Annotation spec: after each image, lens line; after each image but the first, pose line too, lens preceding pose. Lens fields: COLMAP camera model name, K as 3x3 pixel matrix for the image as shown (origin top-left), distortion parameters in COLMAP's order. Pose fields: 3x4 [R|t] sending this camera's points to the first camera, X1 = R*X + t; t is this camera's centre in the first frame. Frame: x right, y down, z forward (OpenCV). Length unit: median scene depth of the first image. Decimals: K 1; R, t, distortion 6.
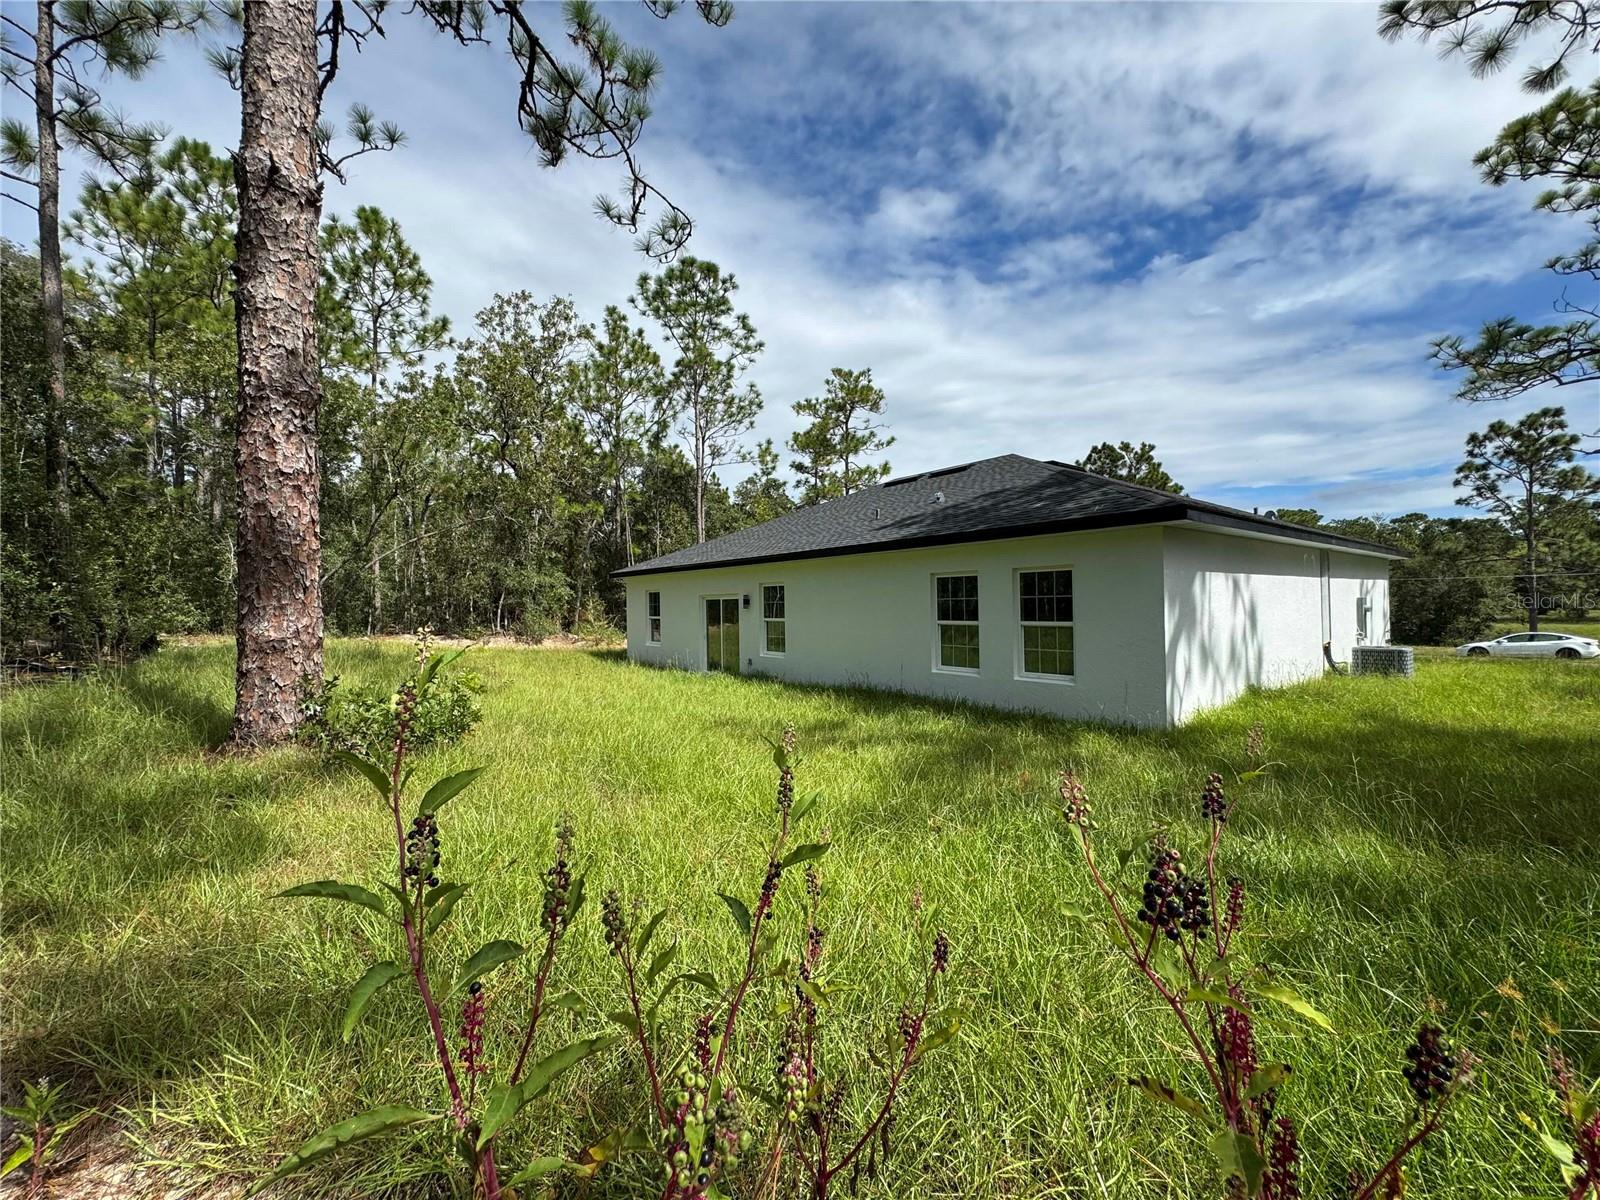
lens RADIAL K [[636.1, 0, 800.0], [0, 636.1, 600.0], [0, 0, 1]] dist [0.000154, 0.000025]
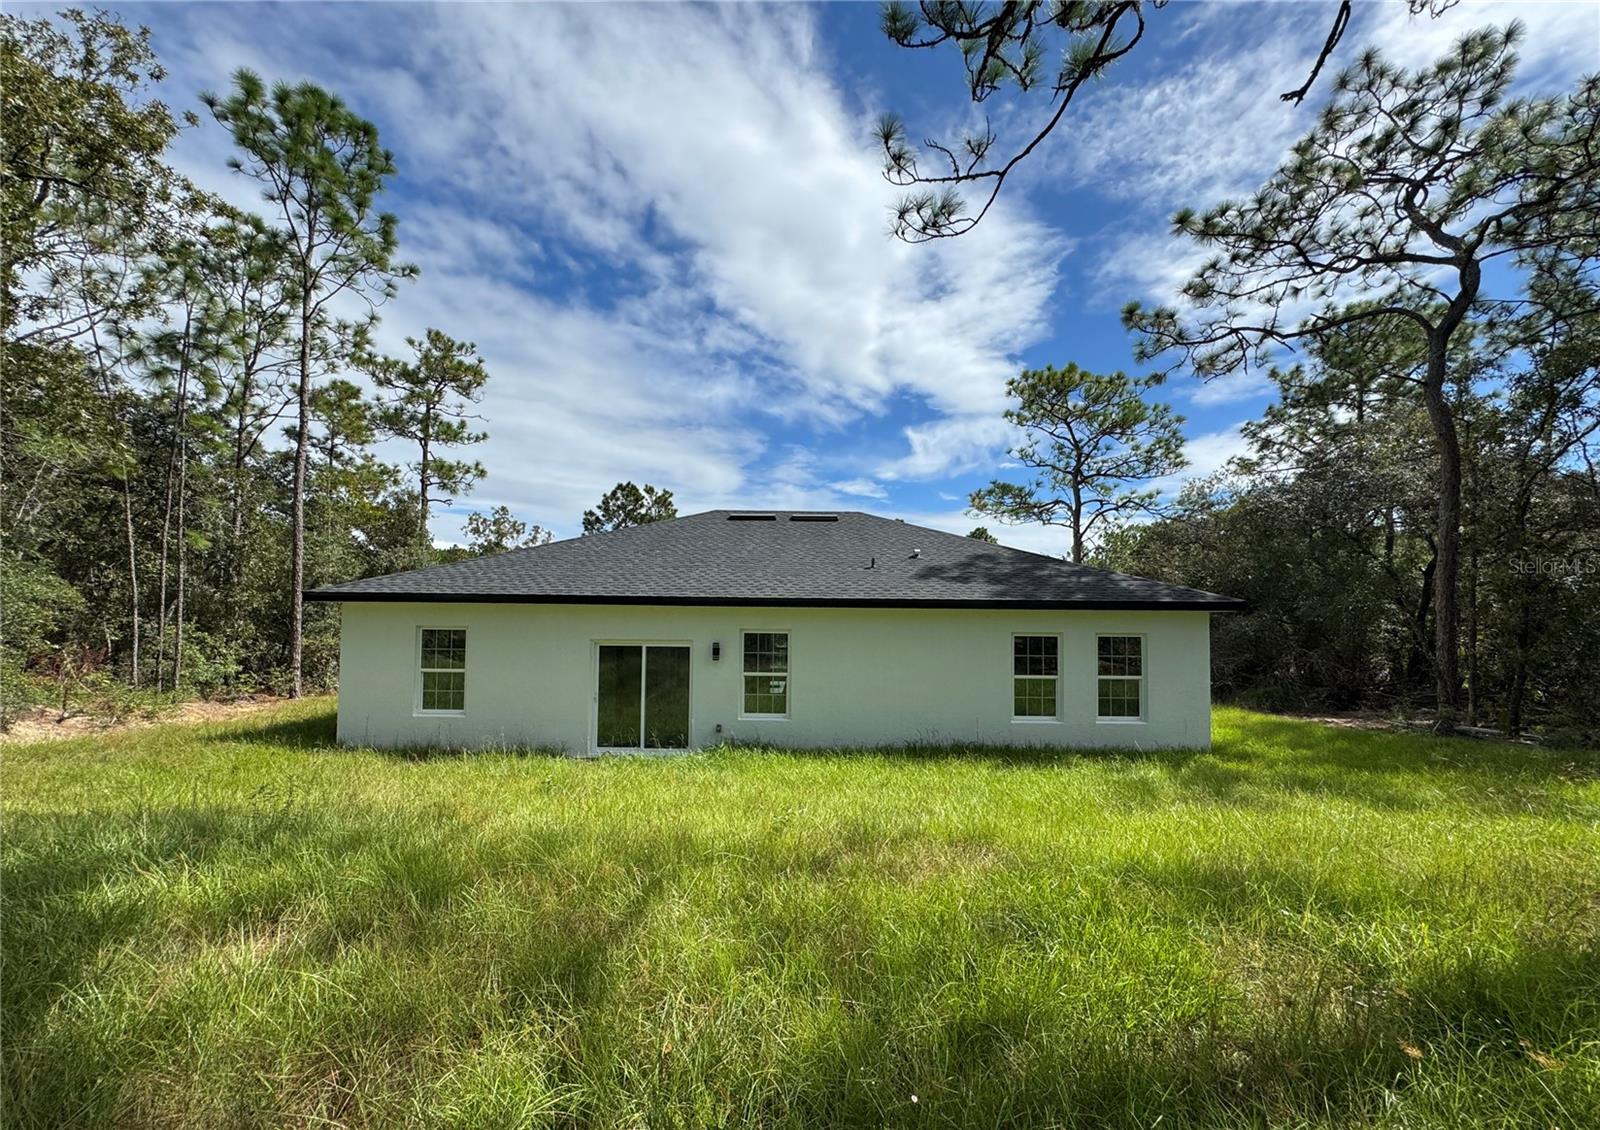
lens RADIAL K [[740.8, 0, 800.3], [0, 740.8, 614.1], [0, 0, 1]] dist [0.001483, 0.000111]
pose [[0.634391, 0.051699, 0.771282, -0.720221], [-0.023801, 0.998594, -0.047360, -0.002306], [-0.772646, 0.011687, 0.634729, 0.335650]]
